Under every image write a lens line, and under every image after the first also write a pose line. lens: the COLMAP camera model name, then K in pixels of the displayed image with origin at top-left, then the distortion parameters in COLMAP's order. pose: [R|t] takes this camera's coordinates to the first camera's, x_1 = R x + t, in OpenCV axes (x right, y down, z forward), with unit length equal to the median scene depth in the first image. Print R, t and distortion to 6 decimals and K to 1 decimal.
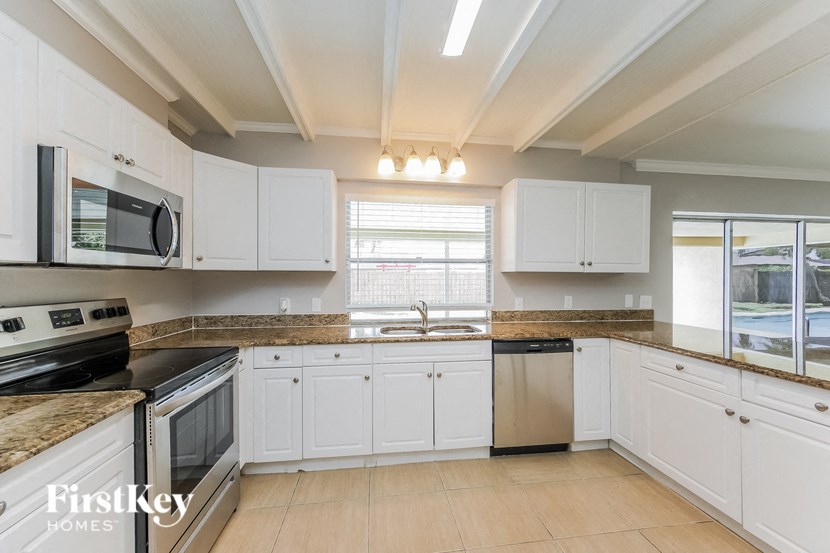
lens RADIAL K [[340.5, 0, 413.2], [0, 340.5, 279.8], [0, 0, 1]] dist [-0.001393, -0.000111]
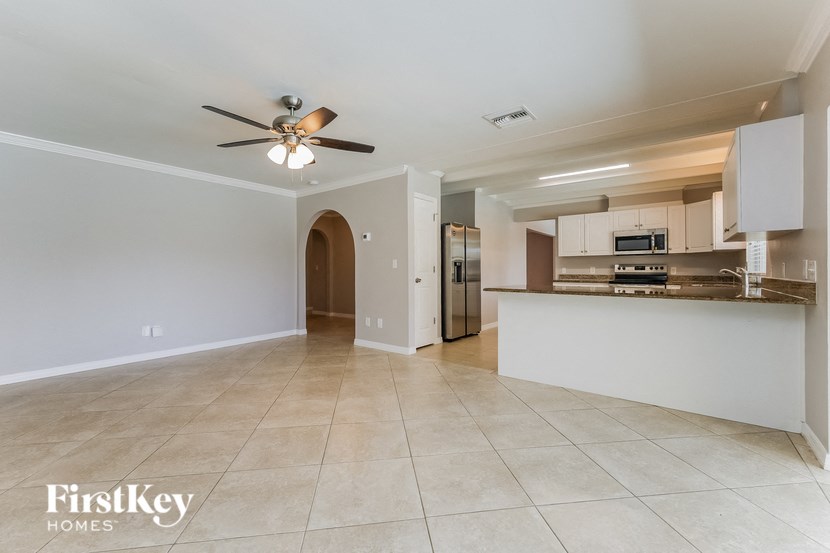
lens RADIAL K [[340.5, 0, 413.2], [0, 340.5, 279.8], [0, 0, 1]] dist [-0.001393, -0.000111]
pose [[-0.722254, 0.016360, -0.691434, 1.990263], [-0.004964, 0.999572, 0.028837, 0.081799], [0.691610, 0.024260, -0.721864, 1.126145]]
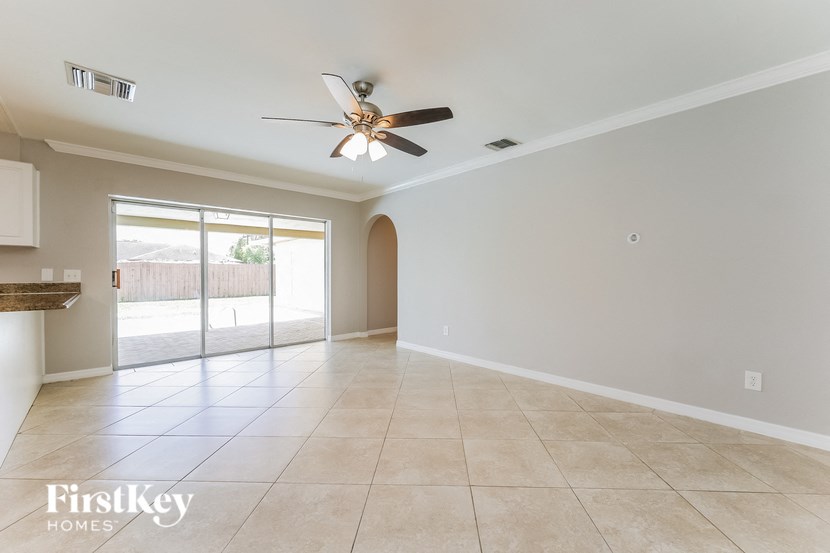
lens RADIAL K [[340.5, 0, 413.2], [0, 340.5, 279.8], [0, 0, 1]] dist [-0.001393, -0.000111]
pose [[0.840912, -0.014787, 0.540970, 1.222584], [0.009653, 0.999877, 0.012326, 0.091878], [-0.541086, -0.005143, 0.840951, -0.585479]]
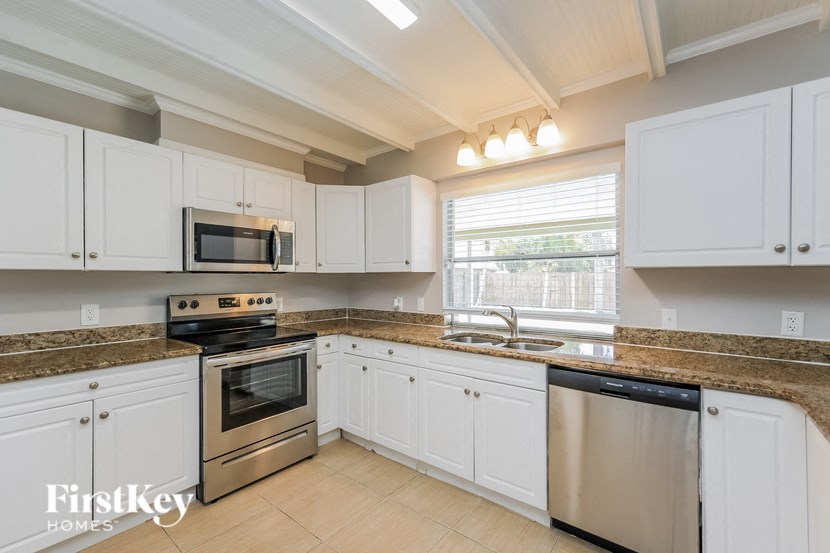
lens RADIAL K [[348.6, 0, 415.0], [0, 348.6, 276.5], [0, 0, 1]] dist [0.000683, 0.000207]
pose [[0.692400, -0.007843, -0.721471, 0.497354], [0.000223, 0.999943, -0.010656, -0.000547], [0.721514, 0.007218, 0.692362, 0.249808]]
